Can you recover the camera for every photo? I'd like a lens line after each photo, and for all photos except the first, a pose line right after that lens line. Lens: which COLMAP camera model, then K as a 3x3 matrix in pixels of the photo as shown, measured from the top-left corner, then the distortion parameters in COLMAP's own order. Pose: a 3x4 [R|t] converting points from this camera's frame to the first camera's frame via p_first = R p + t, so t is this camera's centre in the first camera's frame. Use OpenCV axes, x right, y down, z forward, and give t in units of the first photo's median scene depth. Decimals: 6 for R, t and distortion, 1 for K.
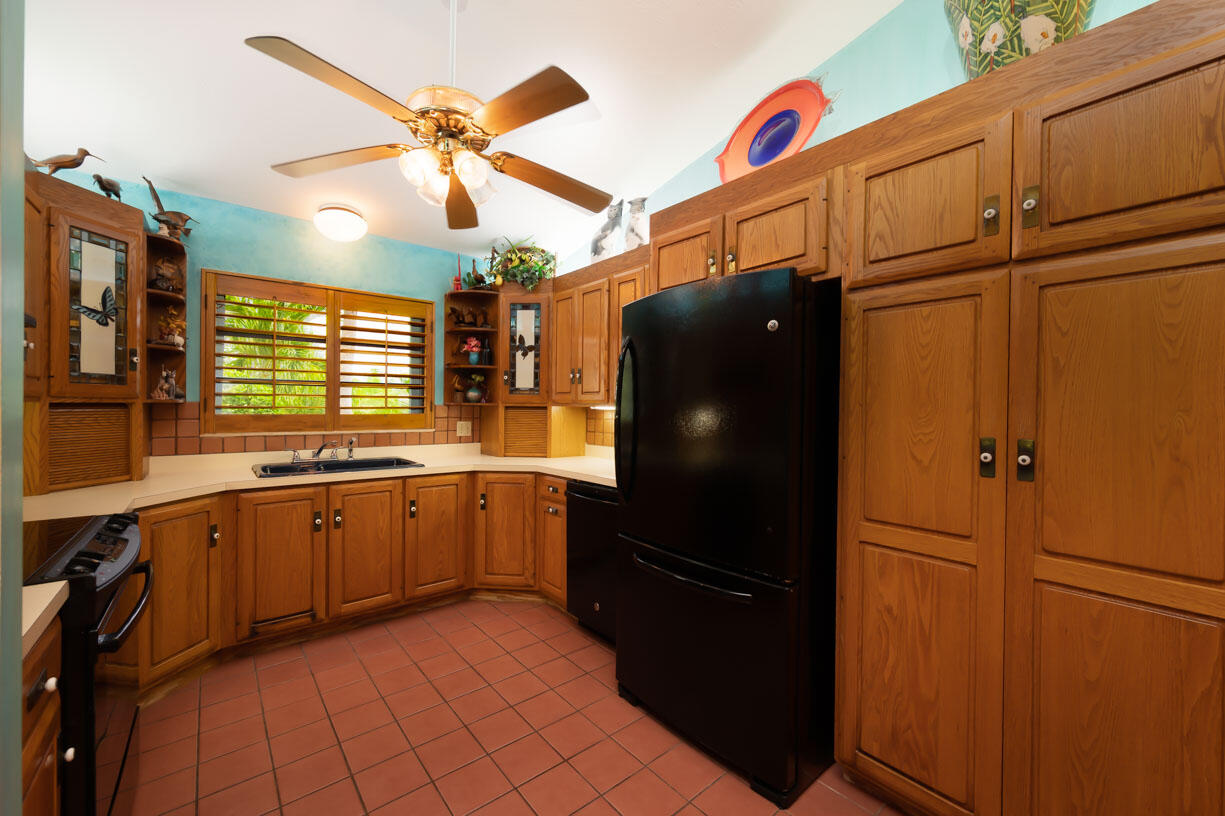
lens RADIAL K [[492.0, 0, 614.2], [0, 492.0, 408.5], [0, 0, 1]] dist [0.001790, 0.000132]
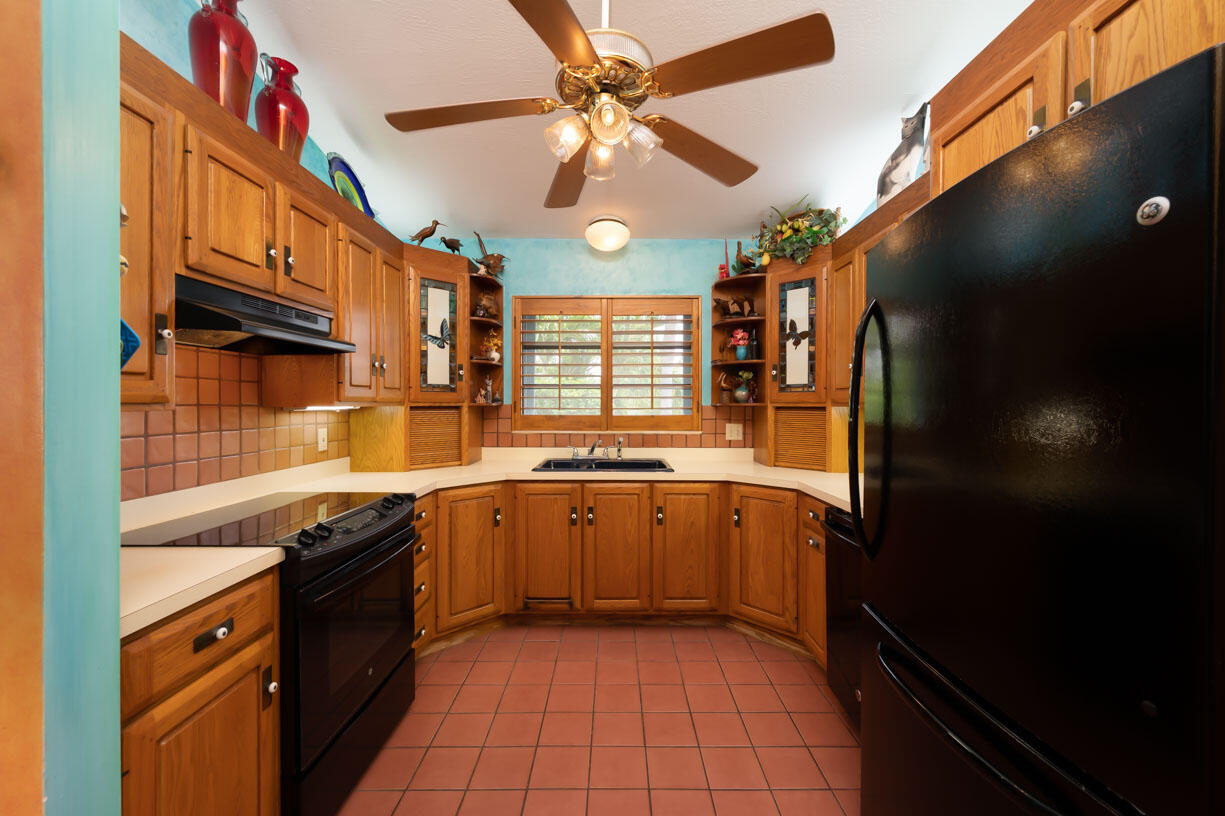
lens RADIAL K [[492.0, 0, 608.5], [0, 492.0, 403.7], [0, 0, 1]] dist [0.001790, 0.000132]
pose [[0.761542, -0.008740, -0.648056, 0.132011], [0.002805, 0.999944, -0.010188, -0.002309], [0.648109, 0.005941, 0.761524, 0.212438]]
